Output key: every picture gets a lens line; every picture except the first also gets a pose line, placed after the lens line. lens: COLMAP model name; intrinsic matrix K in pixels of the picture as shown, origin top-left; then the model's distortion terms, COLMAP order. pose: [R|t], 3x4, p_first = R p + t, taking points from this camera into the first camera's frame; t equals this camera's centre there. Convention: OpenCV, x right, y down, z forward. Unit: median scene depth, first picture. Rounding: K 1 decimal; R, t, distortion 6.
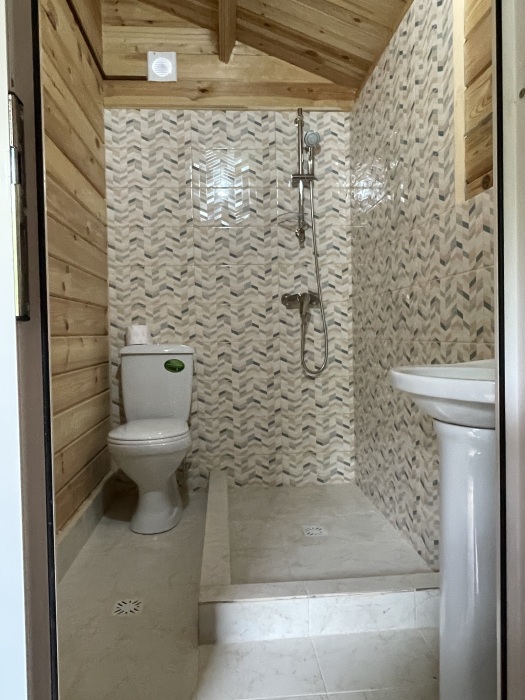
lens RADIAL K [[494.3, 0, 262.5], [0, 494.3, 350.0], [0, 0, 1]] dist [-0.005498, -0.002477]
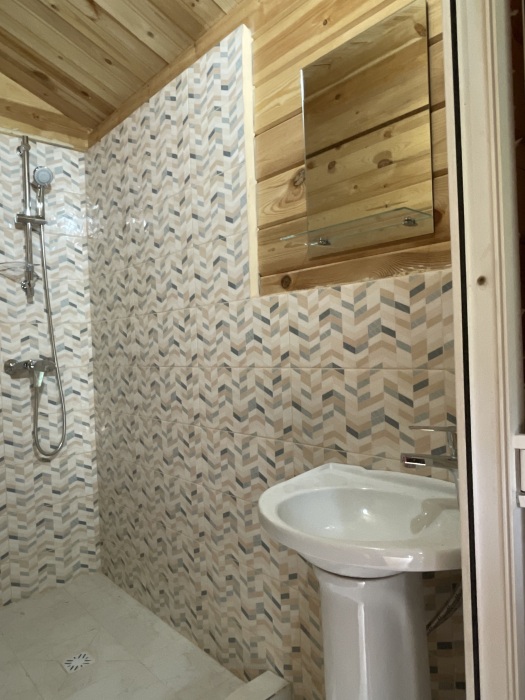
lens RADIAL K [[494.3, 0, 262.5], [0, 494.3, 350.0], [0, 0, 1]] dist [-0.005498, -0.002477]
pose [[0.798224, -0.017584, 0.602104, -0.107109], [0.040414, 0.998885, -0.024406, -0.093757], [-0.601004, 0.043815, 0.798044, 0.116662]]
